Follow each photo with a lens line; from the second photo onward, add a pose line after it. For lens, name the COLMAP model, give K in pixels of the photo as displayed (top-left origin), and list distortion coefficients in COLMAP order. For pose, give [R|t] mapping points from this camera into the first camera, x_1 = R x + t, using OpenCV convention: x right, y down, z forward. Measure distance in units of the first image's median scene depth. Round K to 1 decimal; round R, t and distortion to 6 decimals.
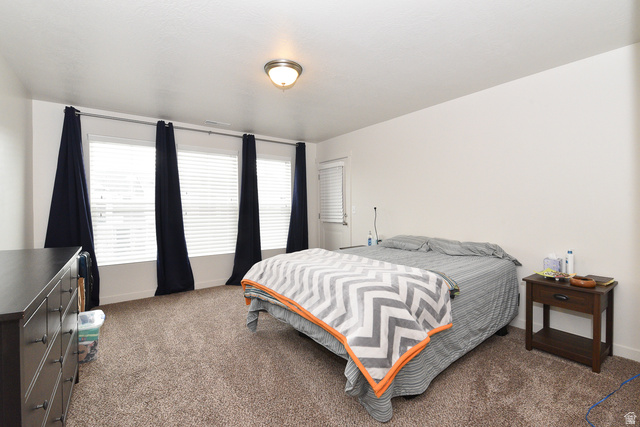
lens RADIAL K [[281.1, 0, 320.9], [0, 281.1, 209.4], [0, 0, 1]] dist [-0.002107, -0.000323]
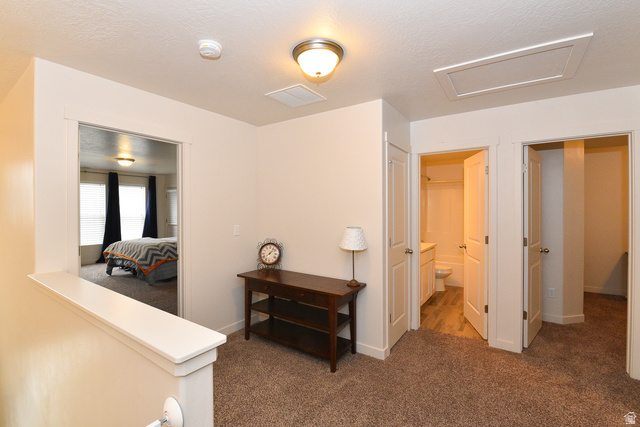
lens RADIAL K [[281.1, 0, 320.9], [0, 281.1, 209.4], [0, 0, 1]] dist [-0.002107, -0.000323]
pose [[0.942159, 0.001395, 0.335164, 0.365921], [-0.000182, 0.999993, -0.003651, -0.046801], [-0.335167, 0.003378, 0.942153, -1.023267]]
